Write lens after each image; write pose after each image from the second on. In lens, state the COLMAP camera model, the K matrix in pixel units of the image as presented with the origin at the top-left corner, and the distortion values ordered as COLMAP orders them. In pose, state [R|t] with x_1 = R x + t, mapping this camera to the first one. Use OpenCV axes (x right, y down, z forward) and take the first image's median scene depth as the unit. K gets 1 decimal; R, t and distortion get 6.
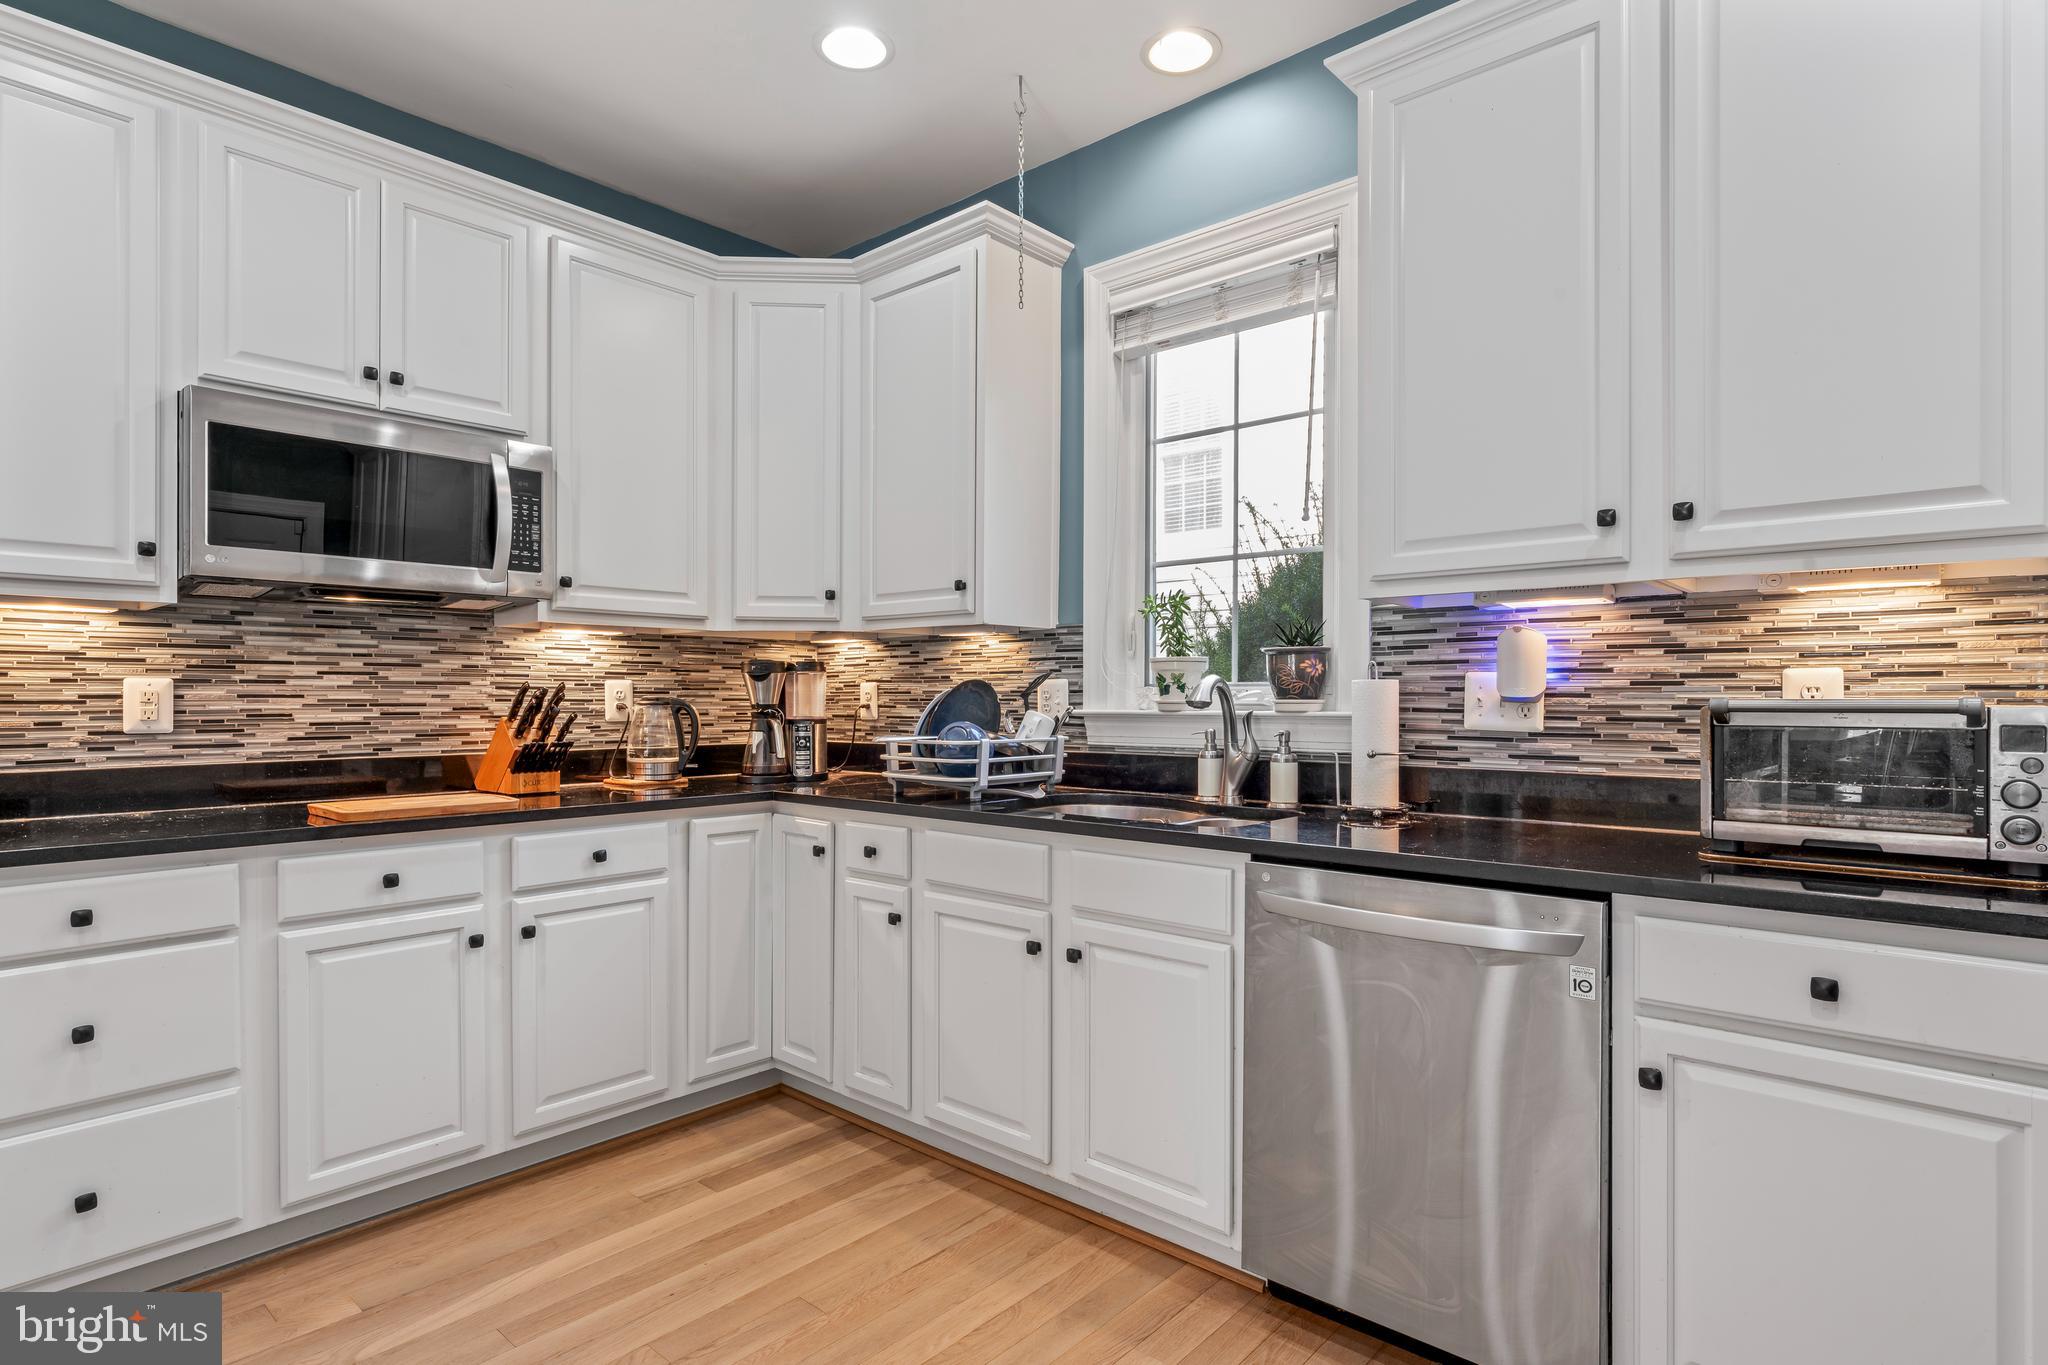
lens RADIAL K [[1063.8, 0, 1024.6], [0, 1063.8, 696.3], [0, 0, 1]] dist [-0.009806, 0.003265]
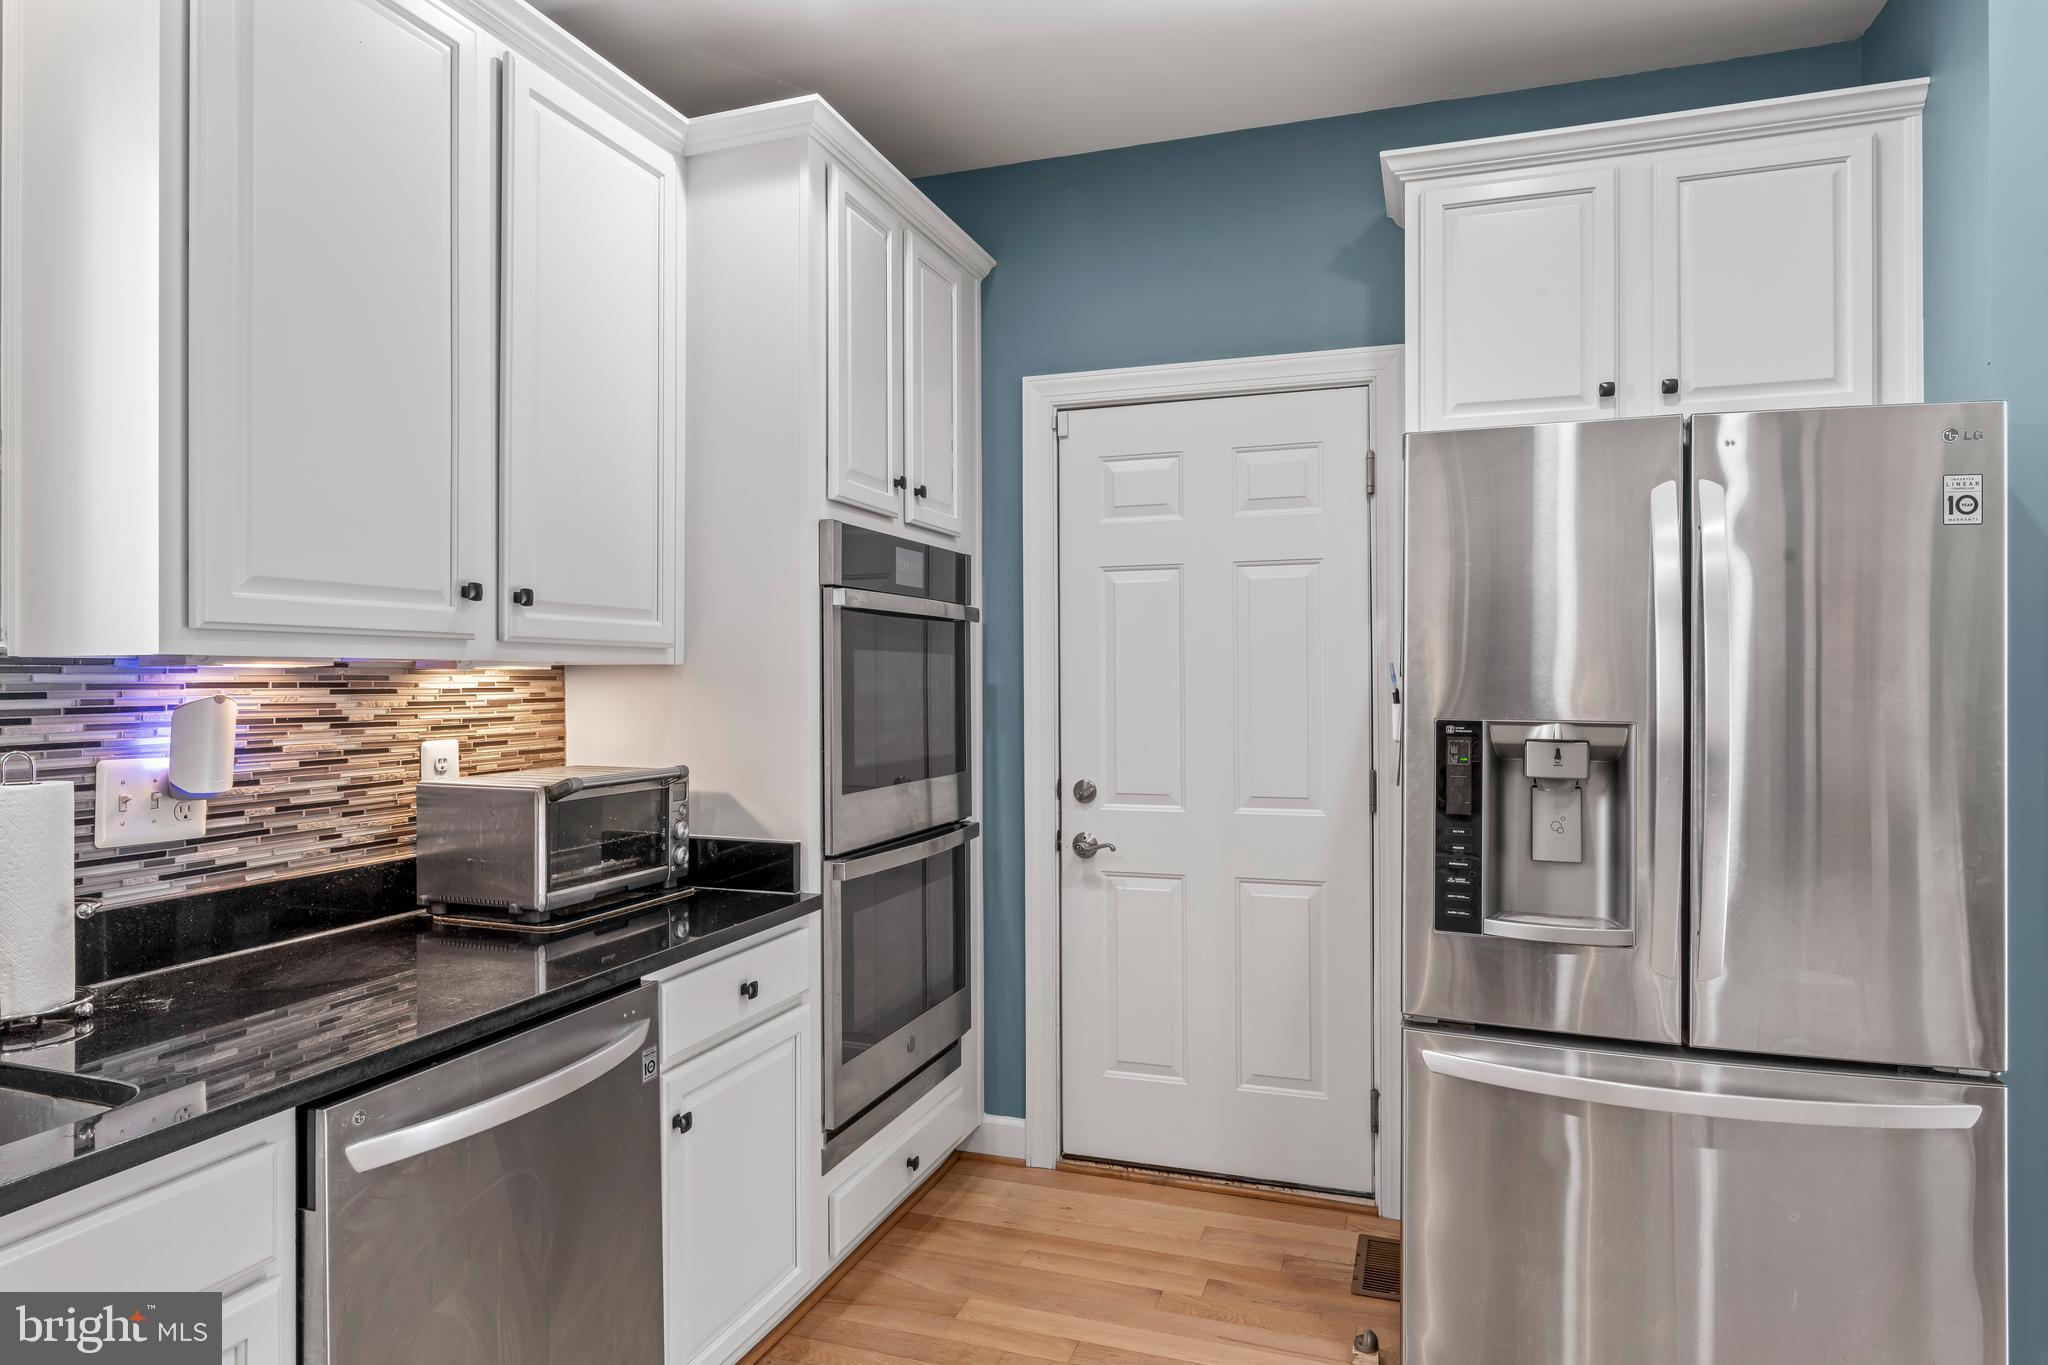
lens RADIAL K [[1201.1, 0, 1020.4], [0, 1201.1, 668.8], [0, 0, 1]] dist [-0.003897, 0.001501]
pose [[-0.387470, 0.005189, 0.921868, -0.451523], [-0.001354, 0.999980, -0.006198, -0.070851], [-0.921882, -0.003650, -0.387455, 0.722848]]
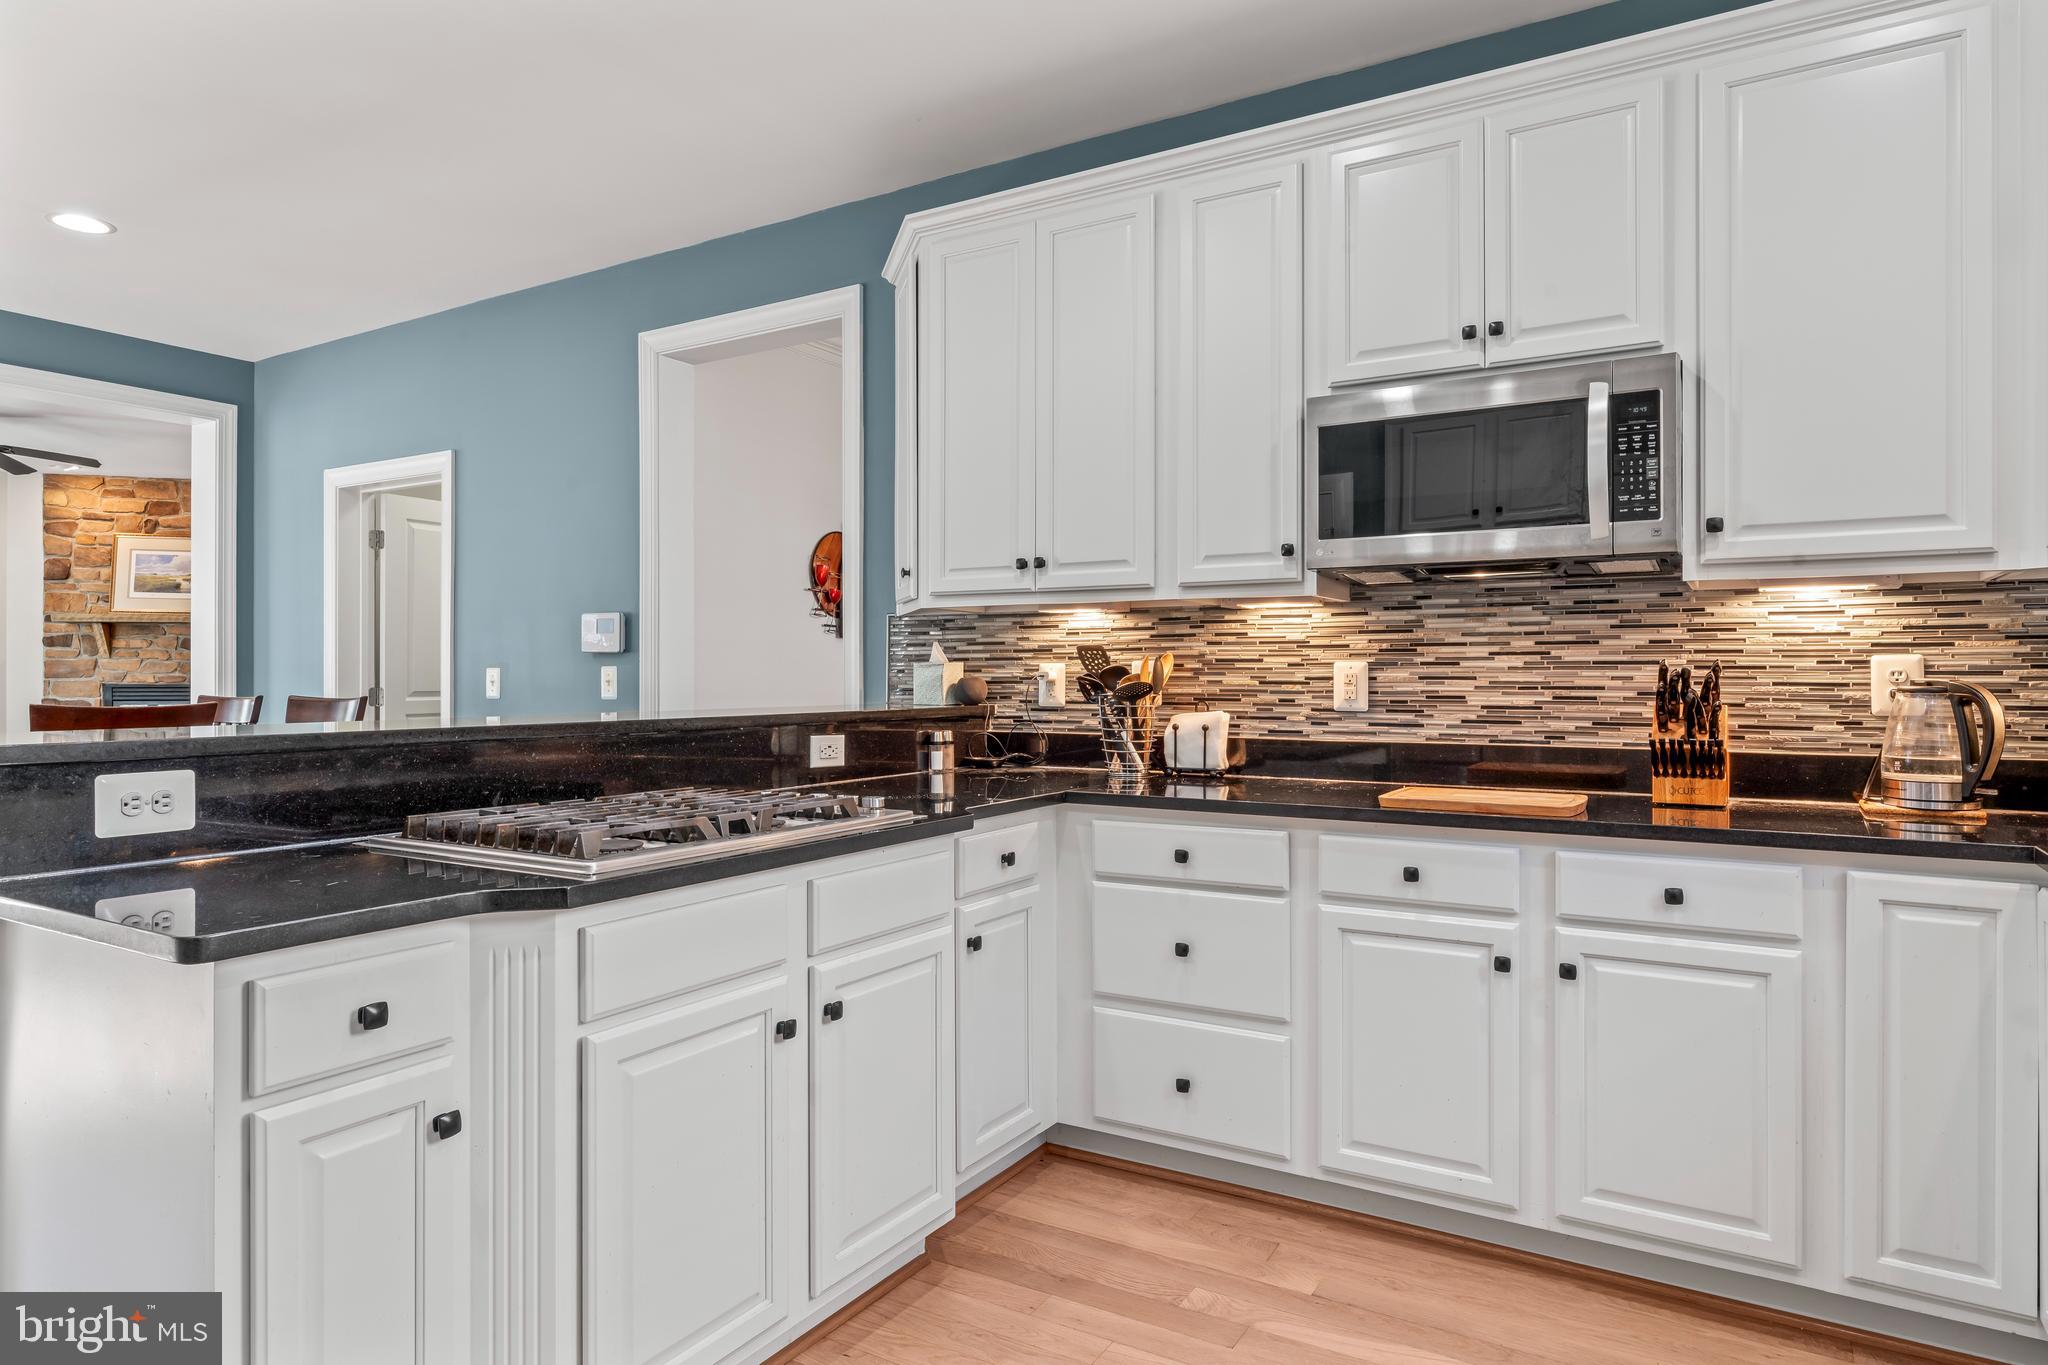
lens RADIAL K [[1201.1, 0, 1025.7], [0, 1201.1, 676.9], [0, 0, 1]] dist [-0.003897, 0.001501]
pose [[0.175633, 0.001776, -0.984454, 0.358624], [0.000446, 0.999998, 0.001883, -0.003688], [0.984456, -0.000770, 0.175632, 0.435853]]
